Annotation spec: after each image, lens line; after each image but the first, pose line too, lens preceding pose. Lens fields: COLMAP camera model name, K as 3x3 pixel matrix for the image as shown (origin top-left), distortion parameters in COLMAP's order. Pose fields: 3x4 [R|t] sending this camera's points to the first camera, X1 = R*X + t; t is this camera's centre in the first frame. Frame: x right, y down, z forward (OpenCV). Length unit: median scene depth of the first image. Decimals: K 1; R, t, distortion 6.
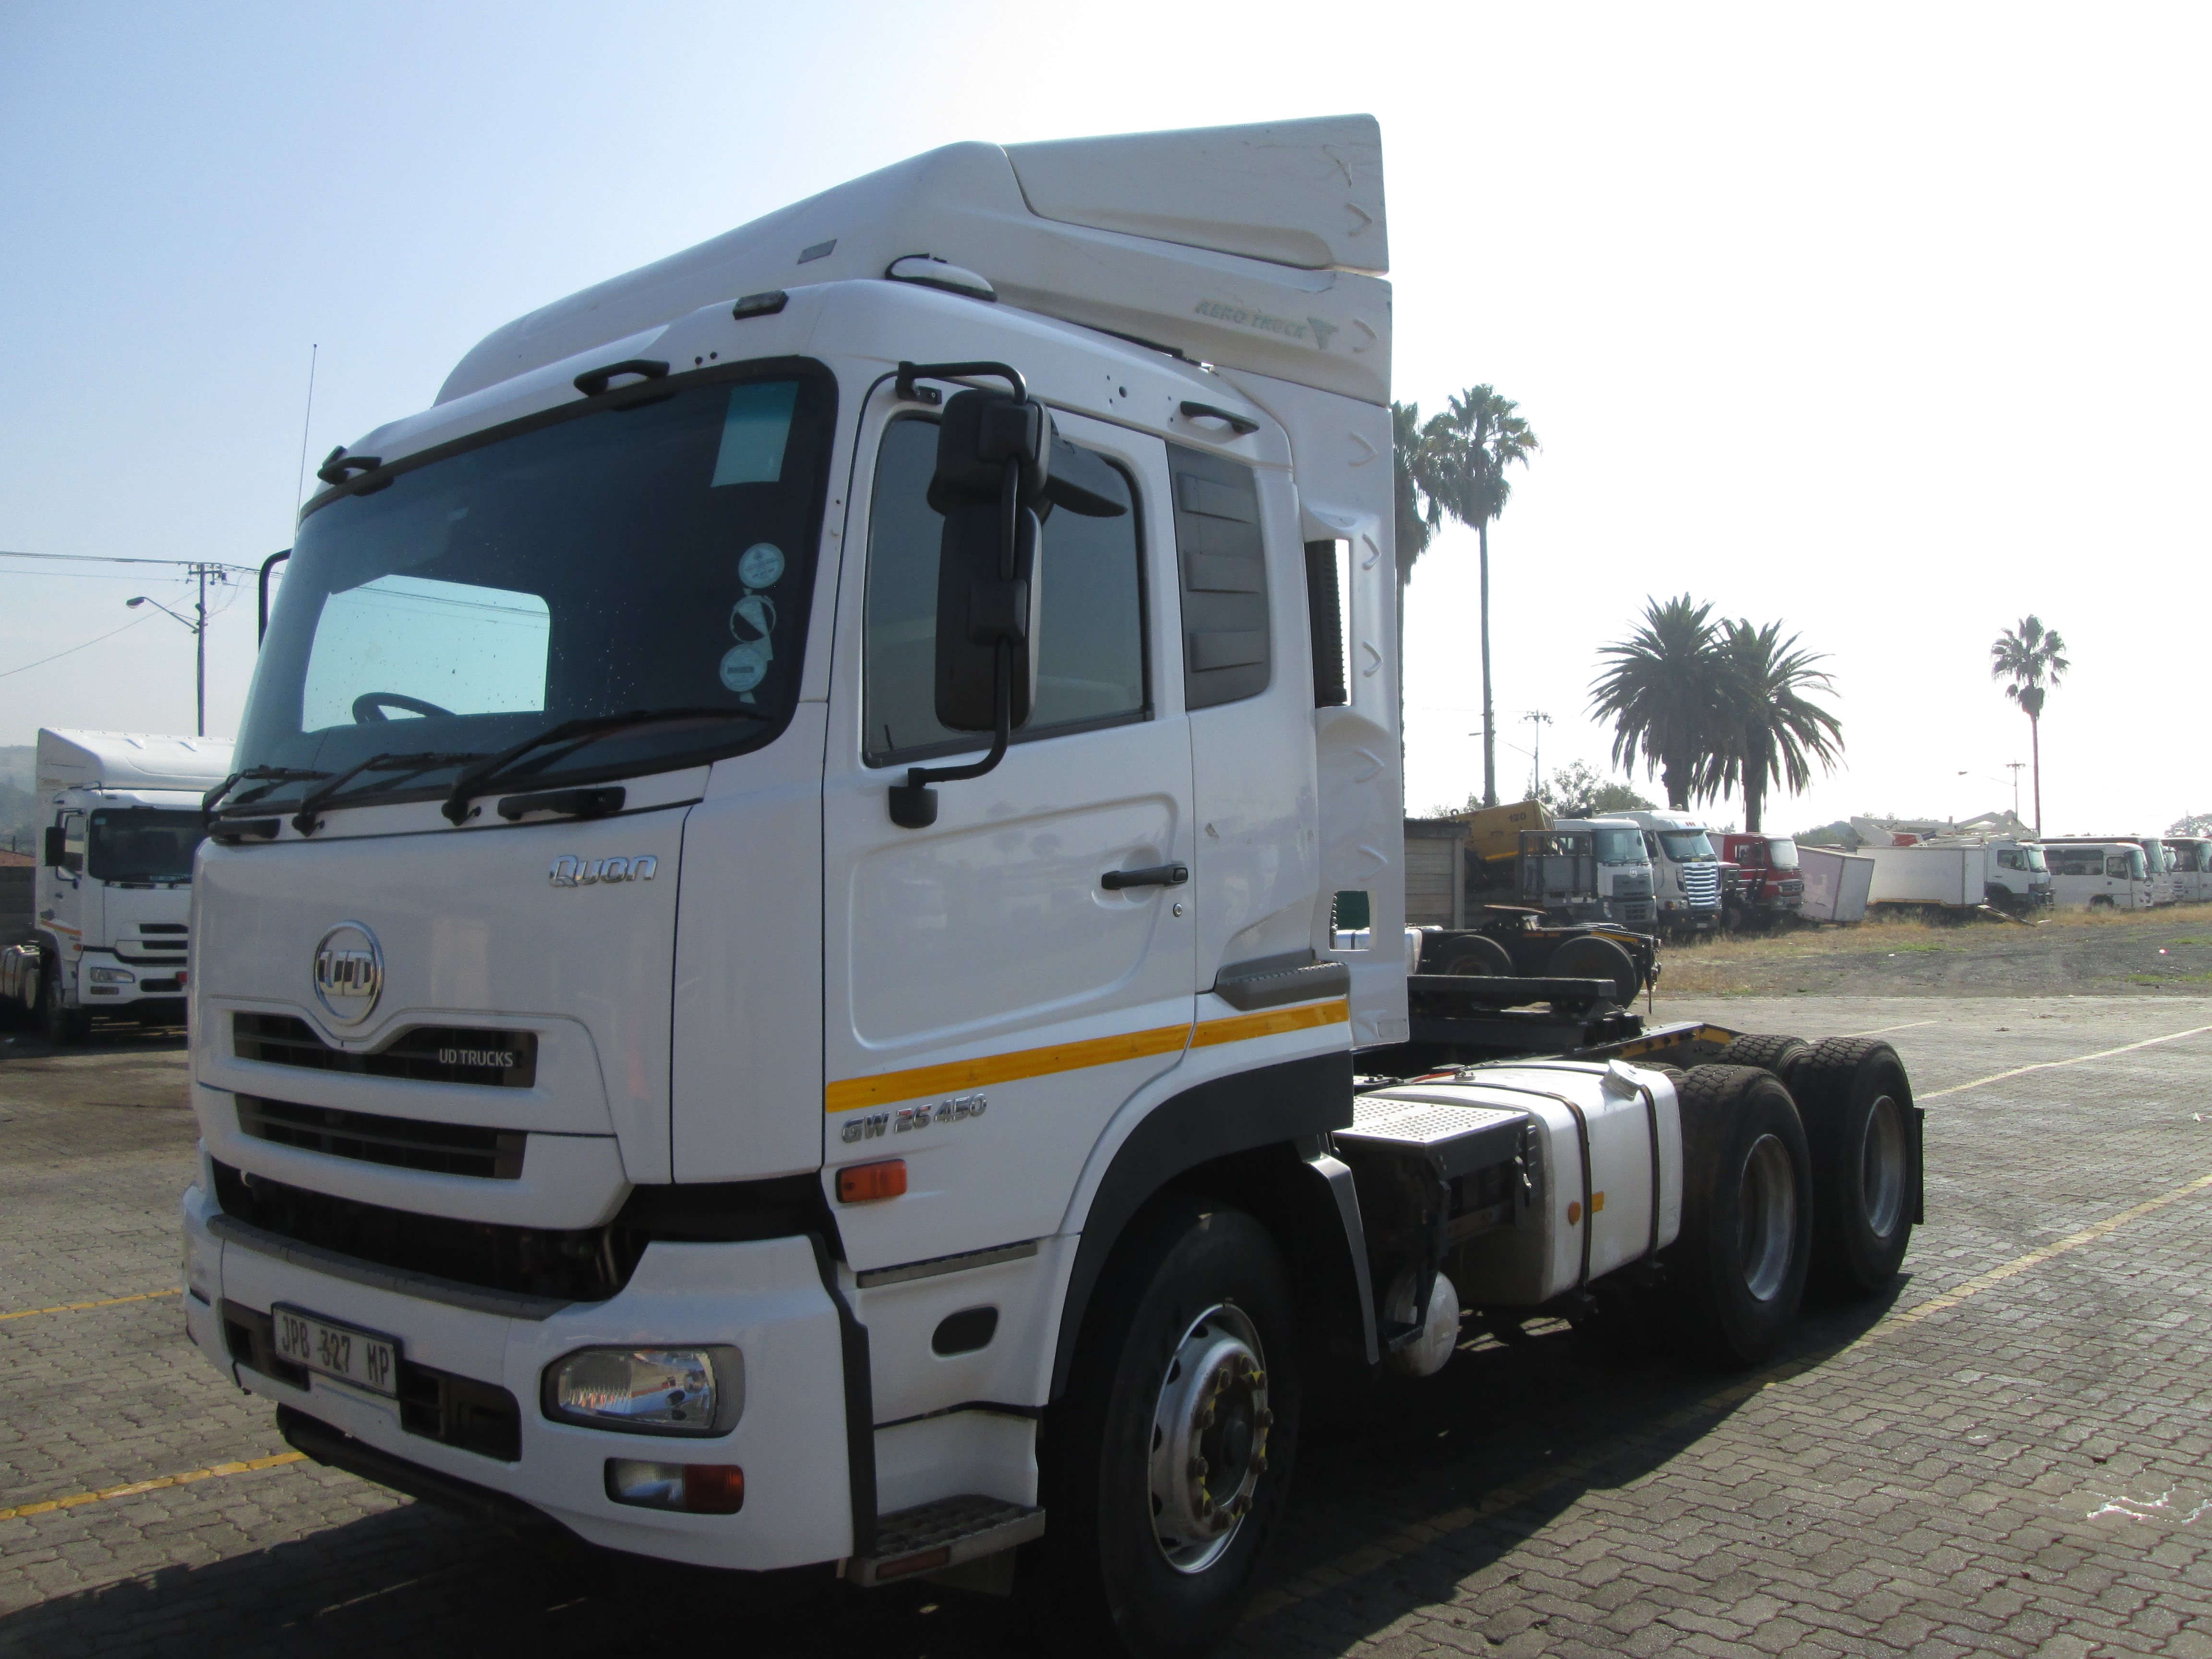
lens RADIAL K [[1804.2, 0, 1107.1], [0, 1804.2, 819.1], [0, 0, 1]] dist [-0.057114, 0.030992]
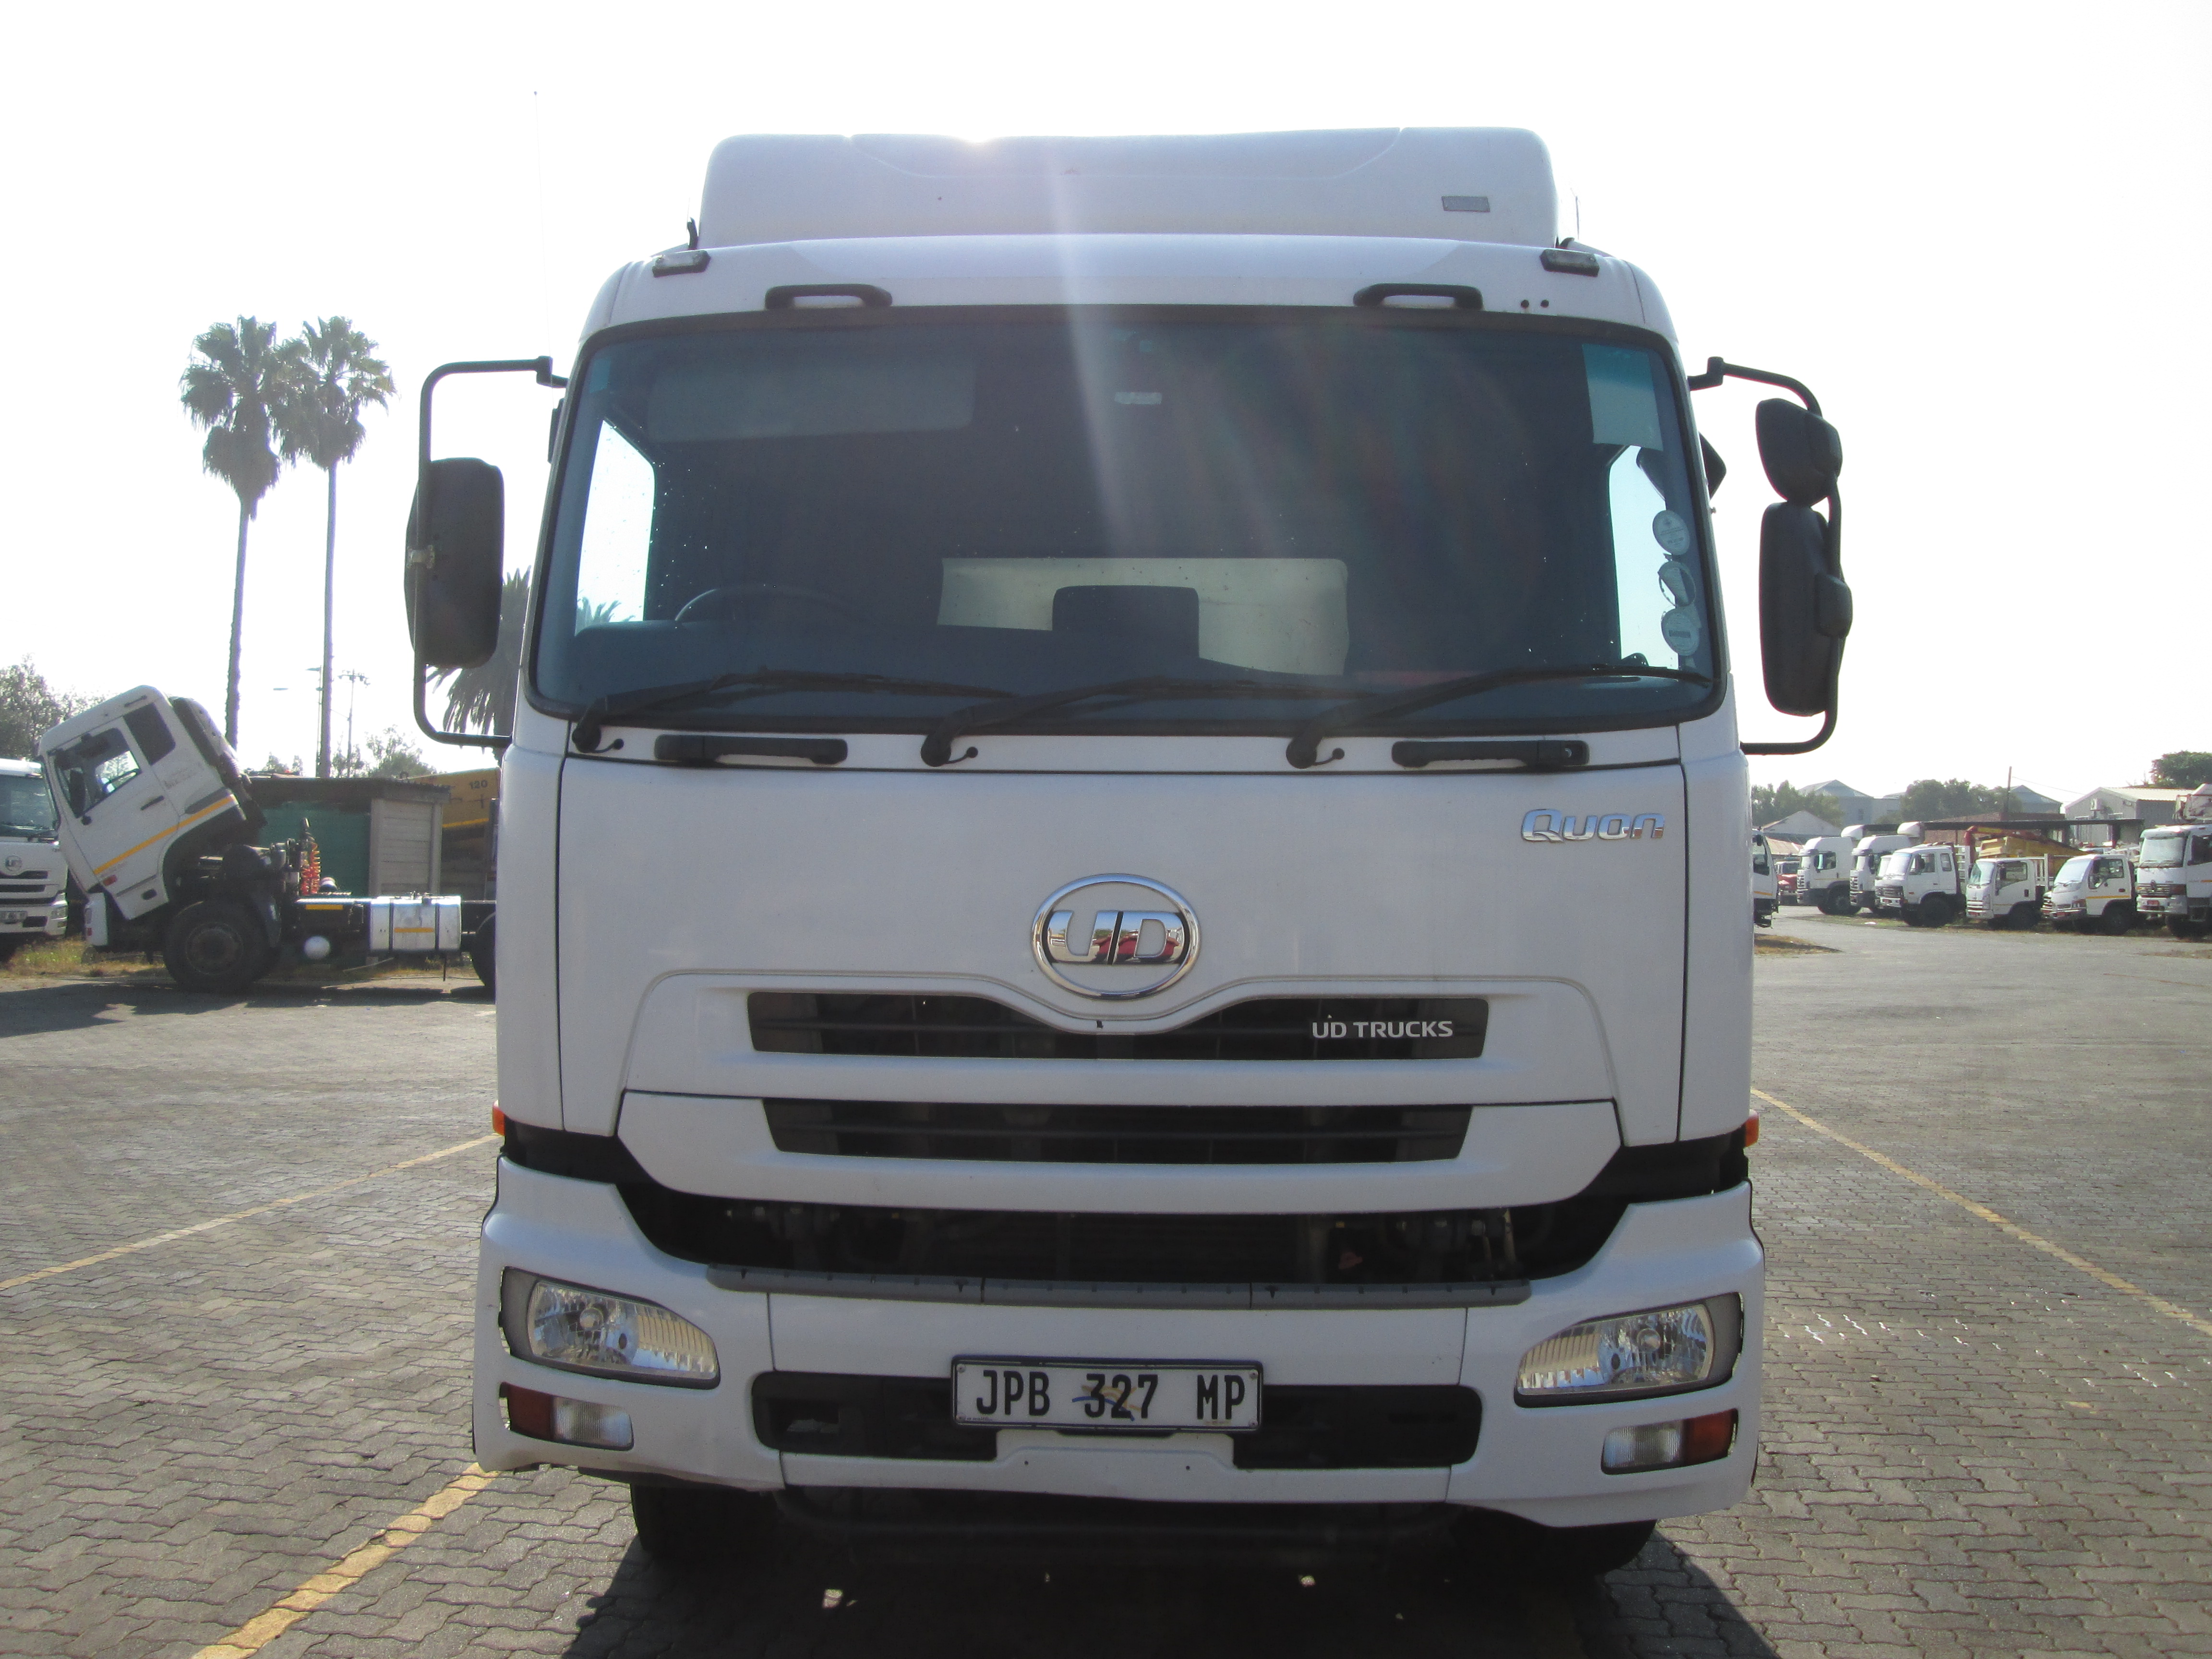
lens RADIAL K [[1804.2, 0, 1142.9], [0, 1804.2, 809.7], [0, 0, 1]] dist [-0.057114, 0.030992]
pose [[0.781972, 0.041783, 0.621911, -0.846668], [-0.047386, 0.998848, -0.007526, 0.030125], [-0.621510, -0.023584, 0.783052, 0.311502]]
